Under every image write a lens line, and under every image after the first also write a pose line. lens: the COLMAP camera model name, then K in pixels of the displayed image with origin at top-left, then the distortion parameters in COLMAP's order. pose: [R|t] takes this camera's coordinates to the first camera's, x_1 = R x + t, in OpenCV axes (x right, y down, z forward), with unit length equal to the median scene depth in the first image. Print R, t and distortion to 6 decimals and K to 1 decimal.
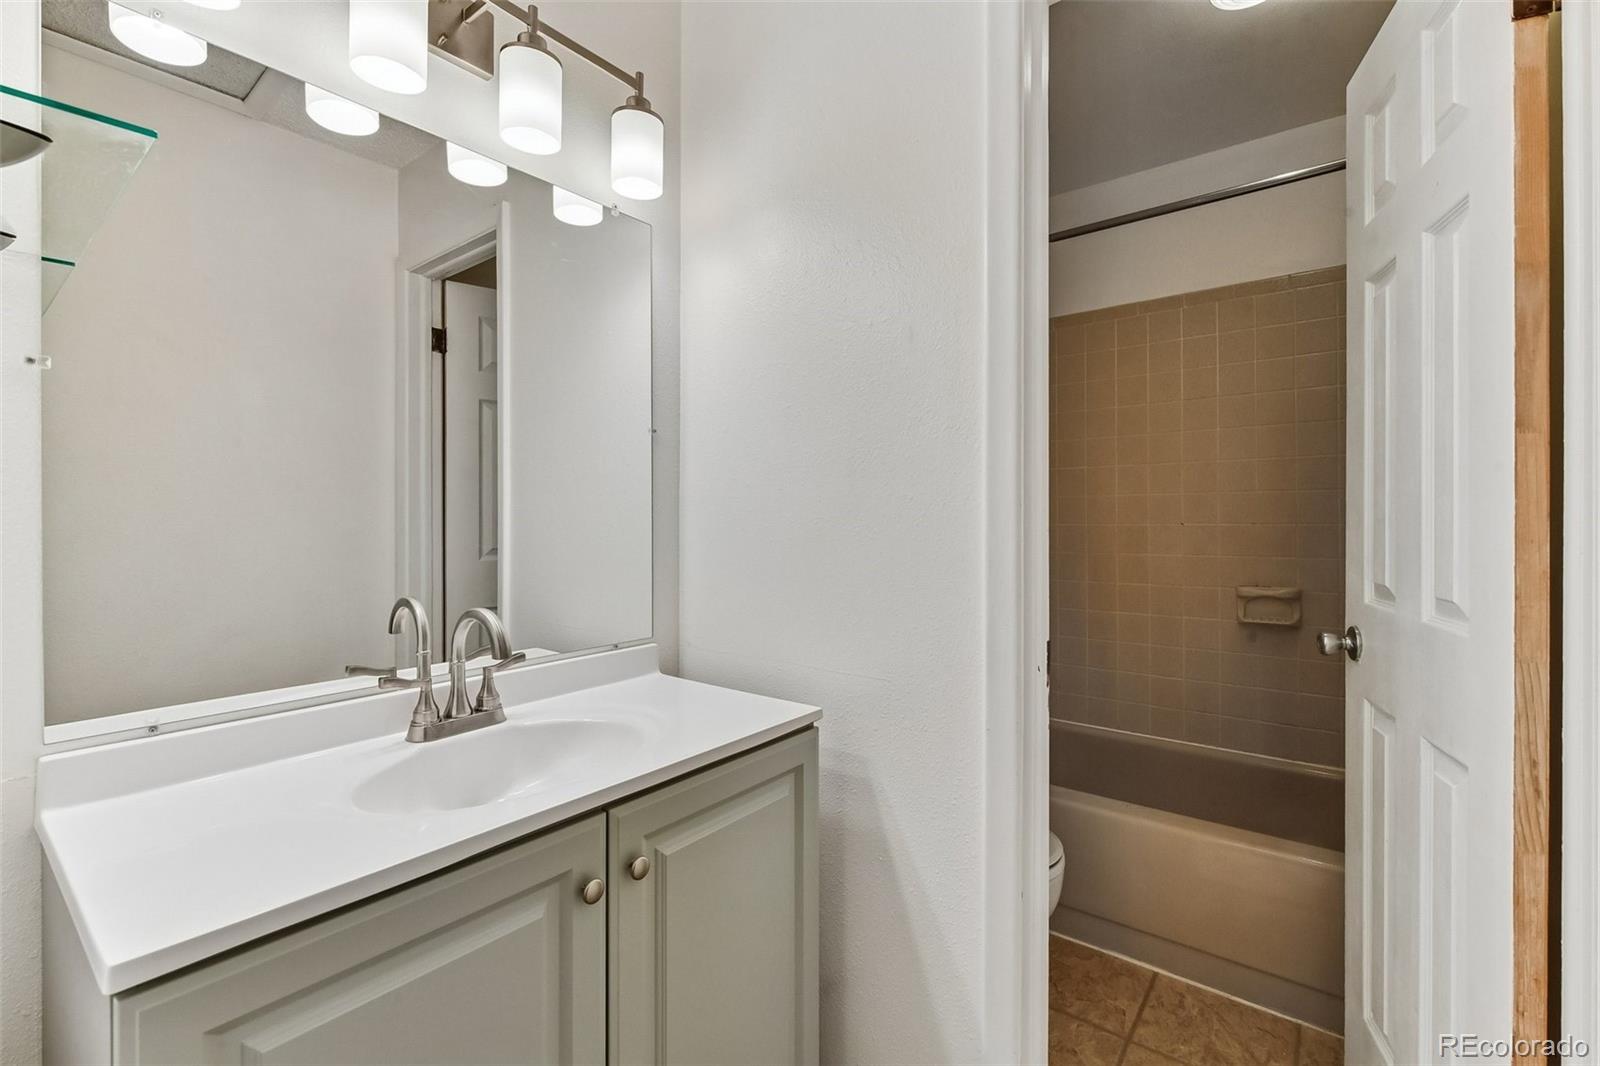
lens RADIAL K [[701.3, 0, 813.9], [0, 701.3, 519.7], [0, 0, 1]] dist [-0.003898, -0.000785]
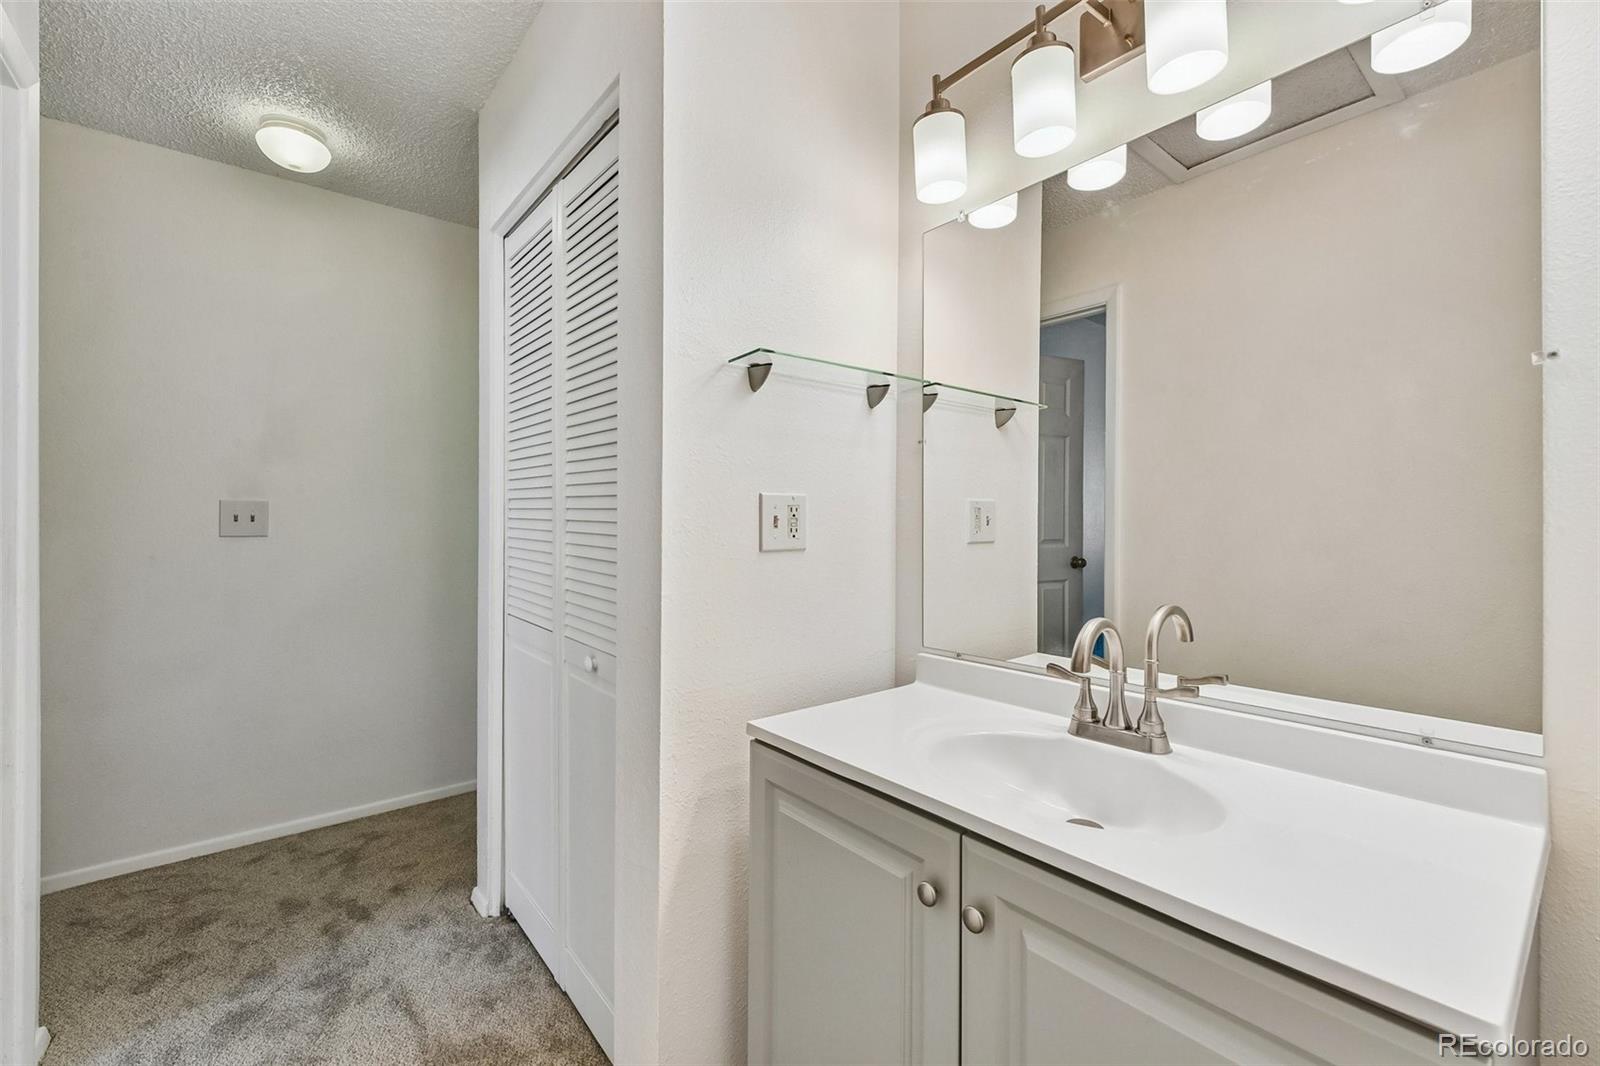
lens RADIAL K [[671.7, 0, 799.7], [0, 671.7, 502.6], [0, 0, 1]] dist [0.031753, 0.000180]
pose [[-0.218110, -0.020872, -0.975701, 0.539176], [-0.009929, 0.999767, -0.019167, -0.011483], [0.975874, 0.005507, -0.218267, 0.805596]]
